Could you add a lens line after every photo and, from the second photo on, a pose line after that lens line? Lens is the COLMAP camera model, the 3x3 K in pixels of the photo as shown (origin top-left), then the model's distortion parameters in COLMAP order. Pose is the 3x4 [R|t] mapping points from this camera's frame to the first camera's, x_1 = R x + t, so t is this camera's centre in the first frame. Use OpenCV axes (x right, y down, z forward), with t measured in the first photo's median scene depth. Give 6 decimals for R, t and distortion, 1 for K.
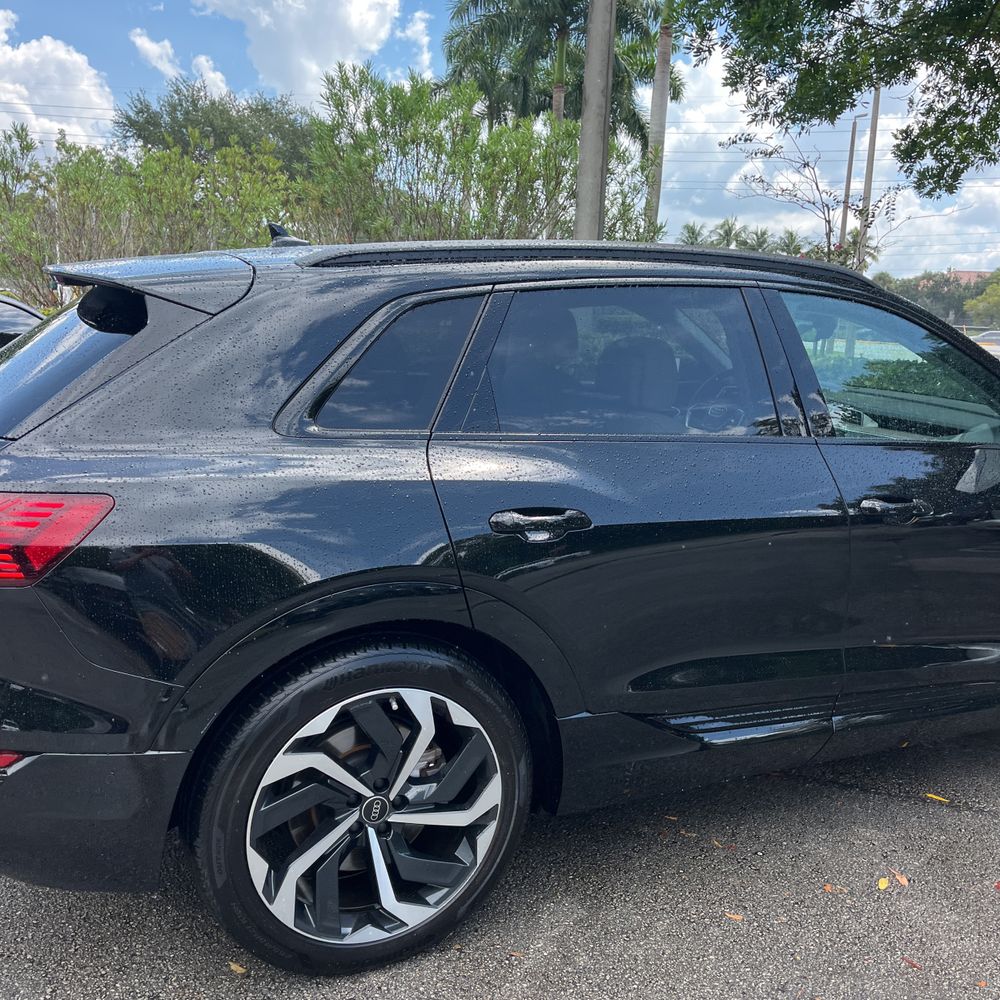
lens RADIAL K [[1007.8, 0, 491.1], [0, 1007.8, 506.1], [0, 0, 1]] dist [0.025914, -0.010361]
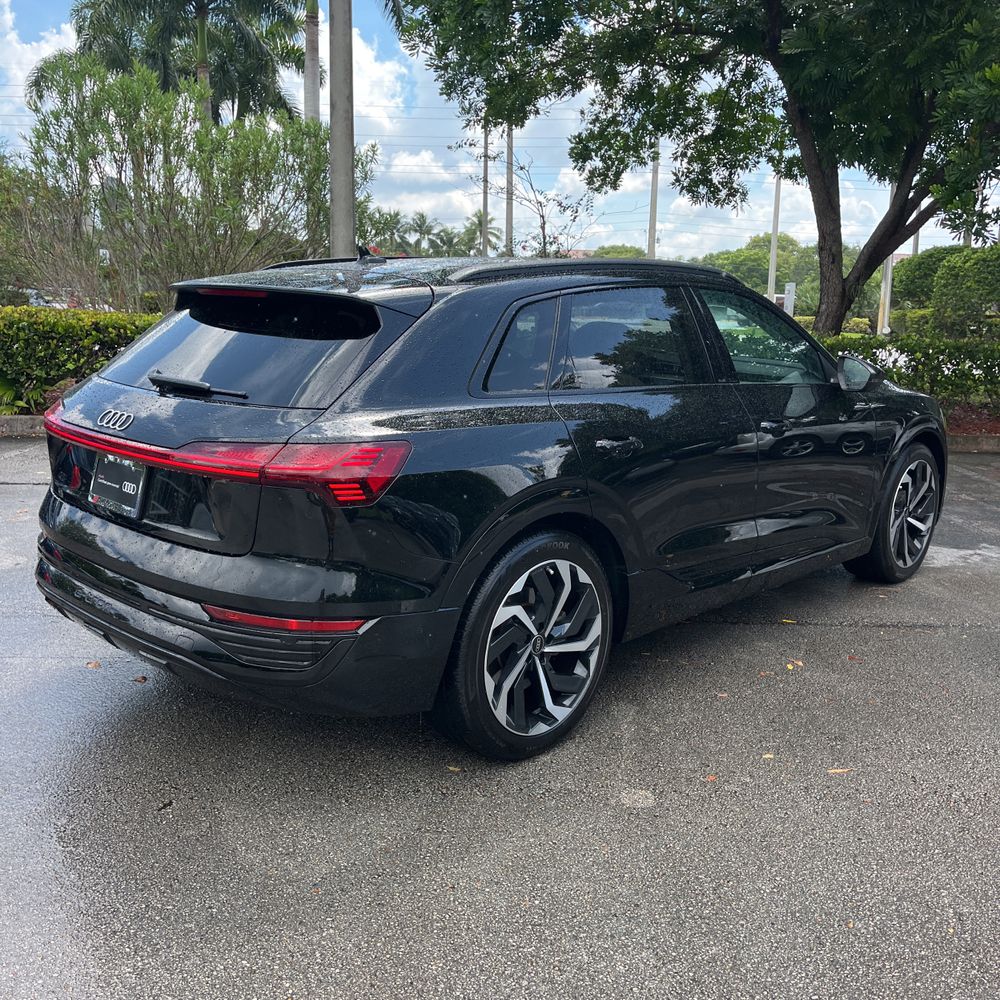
lens RADIAL K [[1010.5, 0, 485.4], [0, 1010.5, 495.9], [0, 0, 1]] dist [0.035688, -0.043773]
pose [[0.939661, -0.090212, 0.329999, -0.593690], [0.087247, 0.995902, 0.023819, 0.034749], [-0.330795, 0.006410, 0.943681, -0.348371]]
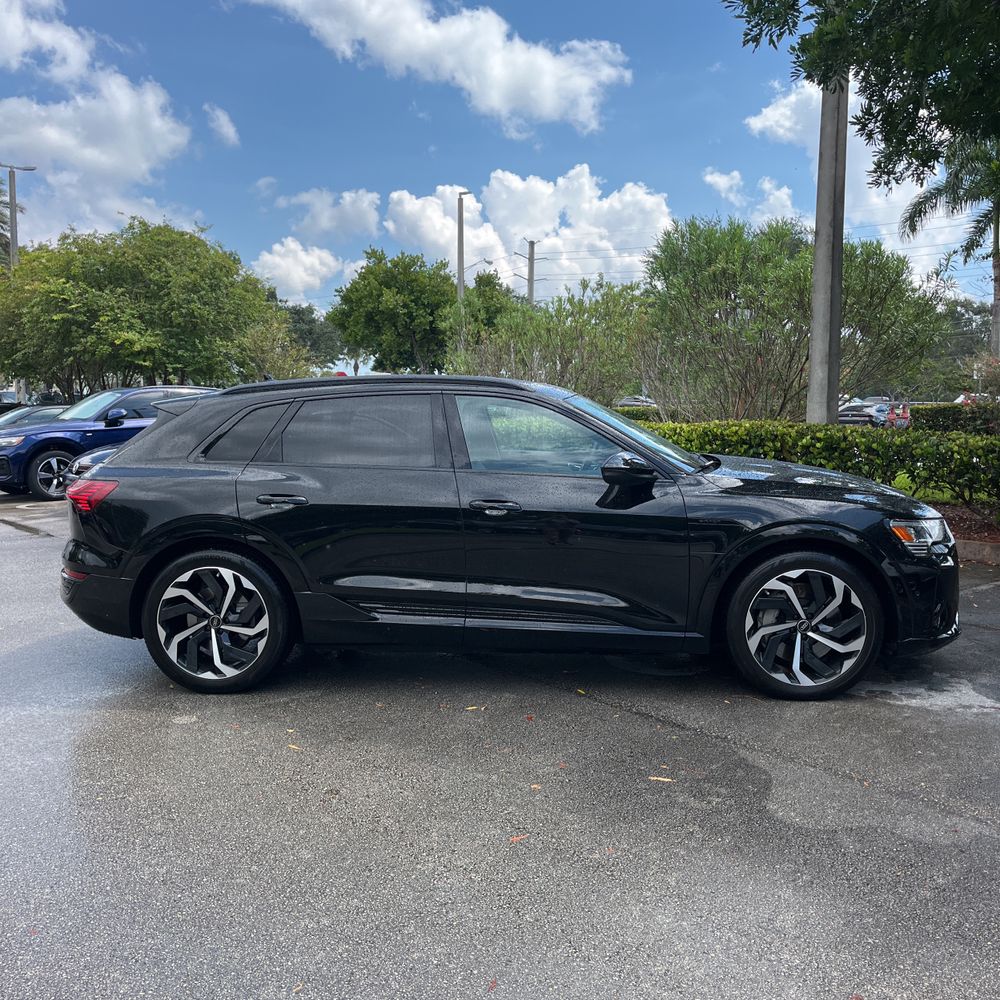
lens RADIAL K [[1007.1, 0, 520.0], [0, 1007.1, 496.7], [0, 0, 1]] dist [0.007850, -0.012298]
pose [[0.873237, 0.006306, -0.487255, 1.469590], [-0.061073, 0.993448, -0.096595, 0.175247], [0.483453, 0.114109, 0.867901, -0.643809]]
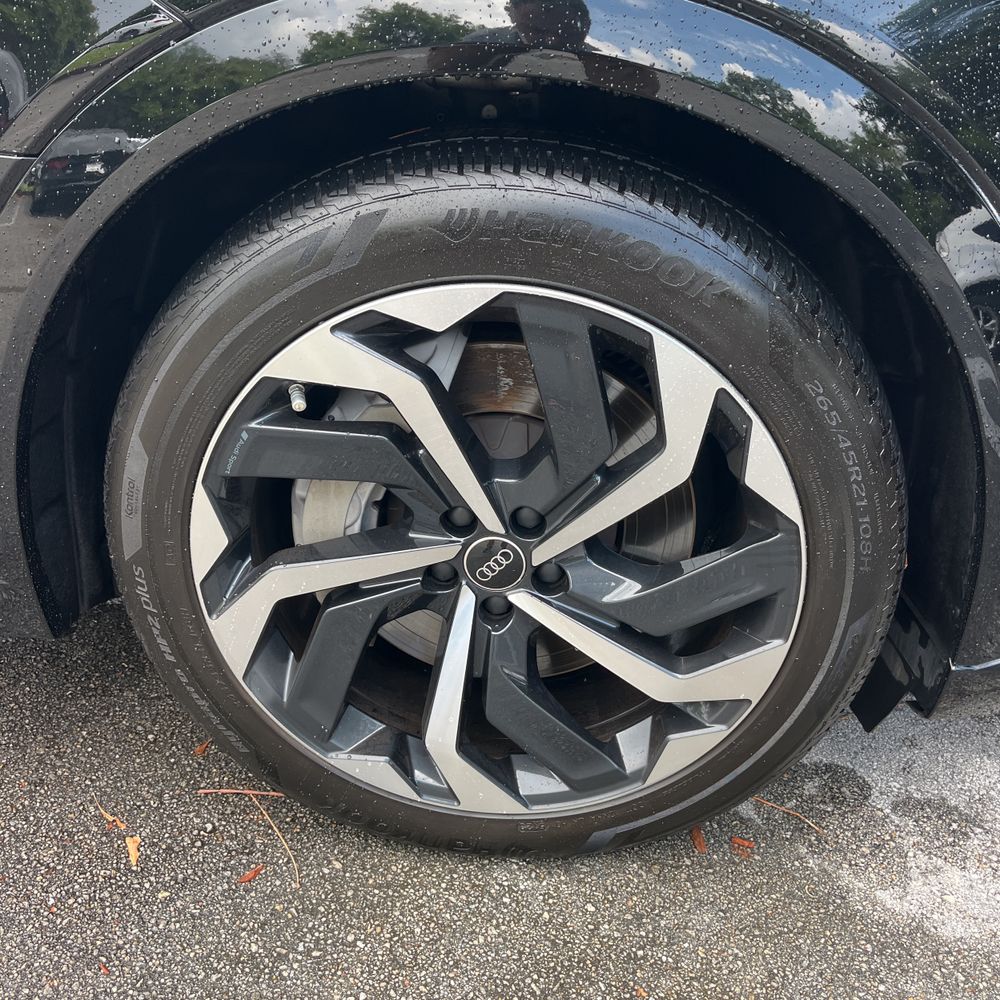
lens RADIAL K [[1013.2, 0, 506.4], [0, 1013.2, 506.9], [0, 0, 1]] dist [0.018930, -0.003852]
pose [[0.866216, 0.249831, -0.432729, 1.157297], [-0.121970, 0.945553, 0.301749, 0.058735], [0.484555, -0.208600, 0.849525, 1.078181]]
